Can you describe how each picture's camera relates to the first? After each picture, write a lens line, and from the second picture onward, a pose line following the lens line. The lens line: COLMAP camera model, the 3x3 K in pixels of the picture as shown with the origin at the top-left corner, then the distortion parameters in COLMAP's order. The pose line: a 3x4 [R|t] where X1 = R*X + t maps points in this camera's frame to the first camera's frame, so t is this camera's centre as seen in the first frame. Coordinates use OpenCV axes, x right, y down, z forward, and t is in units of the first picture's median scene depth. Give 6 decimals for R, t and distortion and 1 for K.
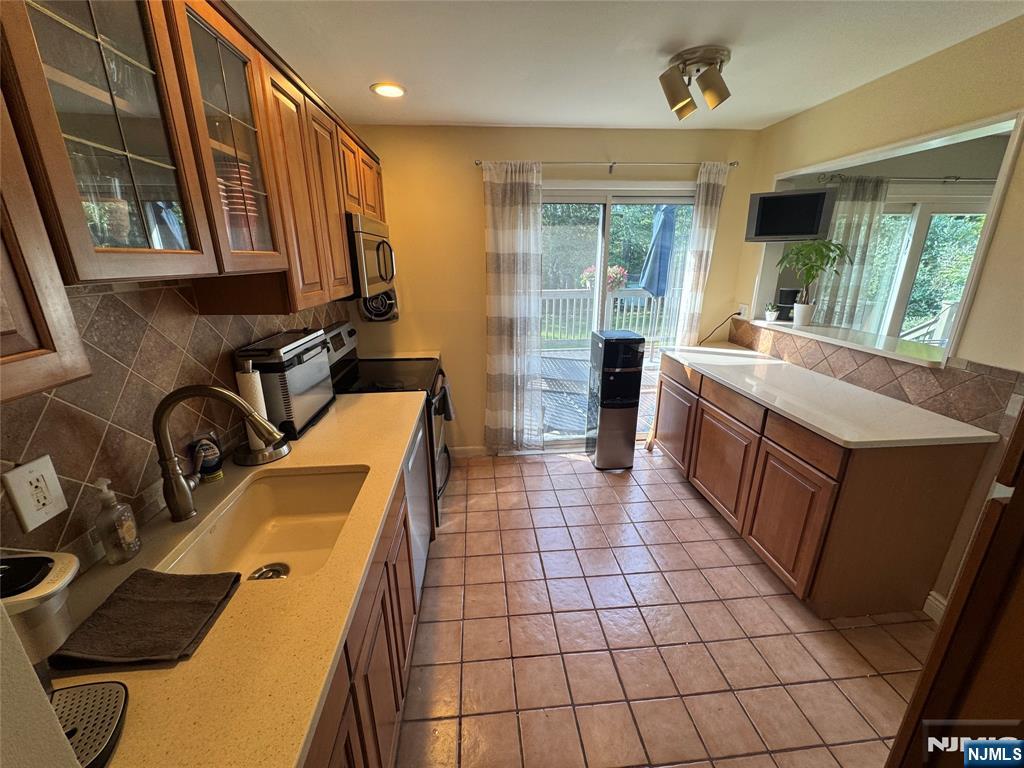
lens RADIAL K [[410.2, 0, 512.0], [0, 410.2, 384.0], [0, 0, 1]] dist [-0.002086, -0.000364]
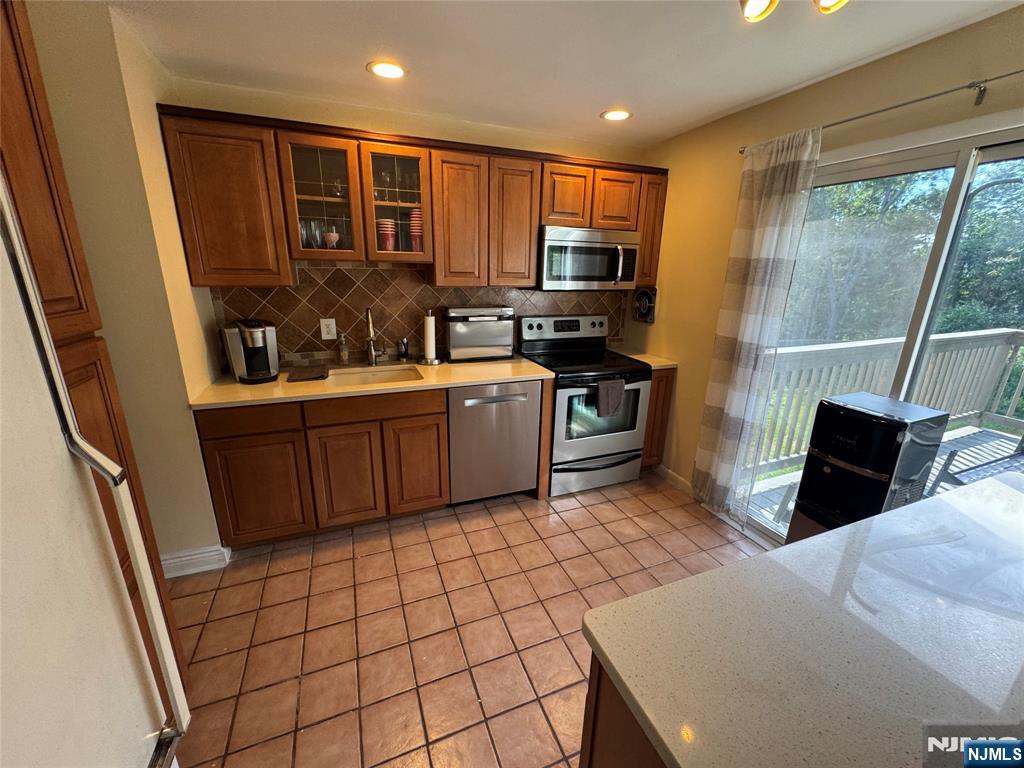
lens RADIAL K [[410.2, 0, 512.0], [0, 410.2, 384.0], [0, 0, 1]] dist [-0.002086, -0.000364]
pose [[0.284894, 0.279282, -0.916972, 0.665115], [-0.306989, 0.932813, 0.188728, -0.108696], [0.908071, 0.227733, 0.351489, 0.383830]]
